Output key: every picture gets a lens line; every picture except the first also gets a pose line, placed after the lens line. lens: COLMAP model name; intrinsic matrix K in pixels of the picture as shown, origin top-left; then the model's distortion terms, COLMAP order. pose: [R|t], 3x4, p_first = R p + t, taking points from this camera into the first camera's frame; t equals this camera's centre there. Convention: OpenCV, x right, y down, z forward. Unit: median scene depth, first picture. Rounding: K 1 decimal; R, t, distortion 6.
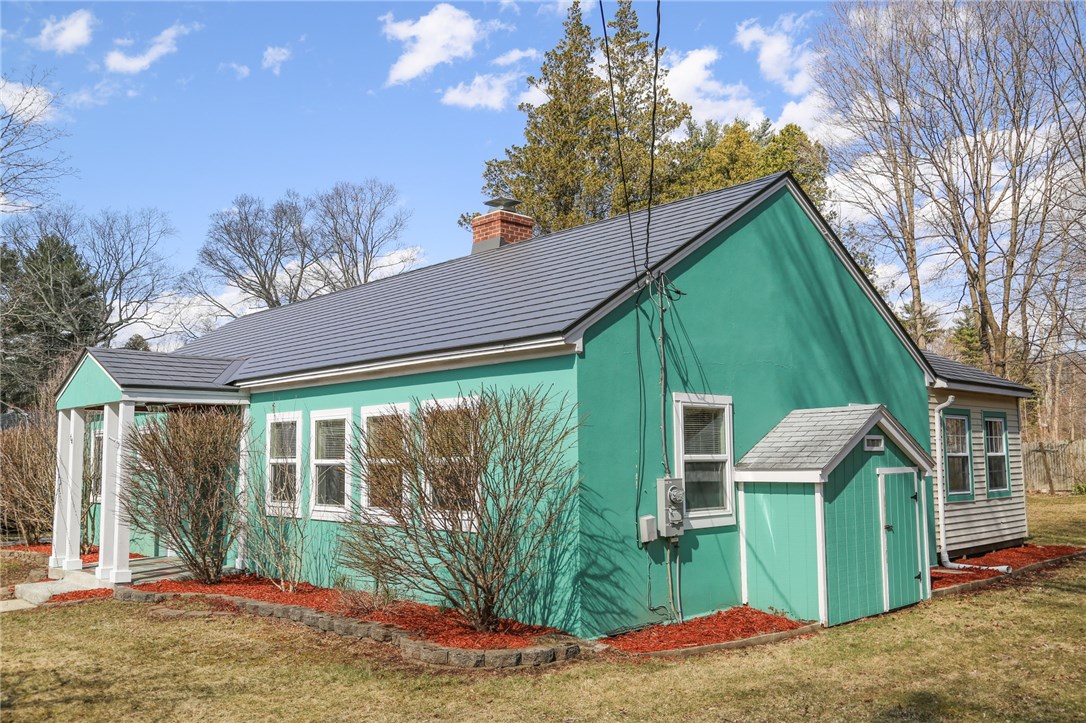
lens RADIAL K [[926.6, 0, 540.5], [0, 926.6, 367.7], [0, 0, 1]] dist [-0.028367, -0.002248]
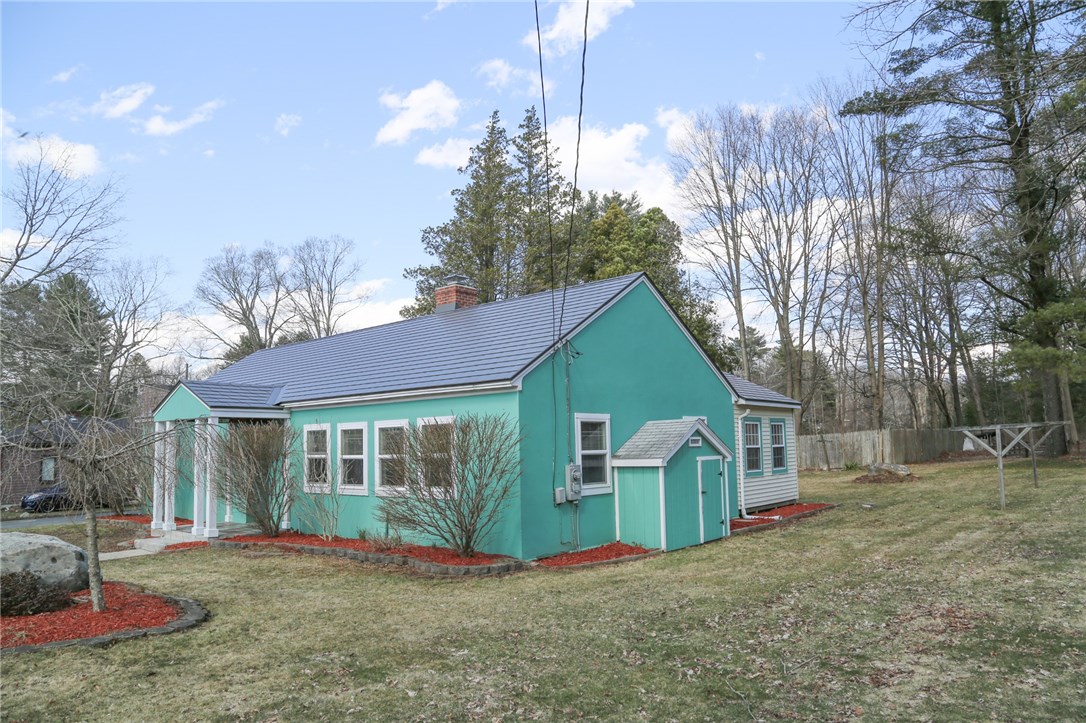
lens RADIAL K [[730.2, 0, 533.7], [0, 730.2, 370.4], [0, 0, 1]] dist [-0.122800, 0.062222]
pose [[0.995261, -0.001101, 0.097233, -0.040833], [0.002152, 0.999940, -0.010704, -0.025961], [-0.097215, 0.010862, 0.995204, -0.209870]]
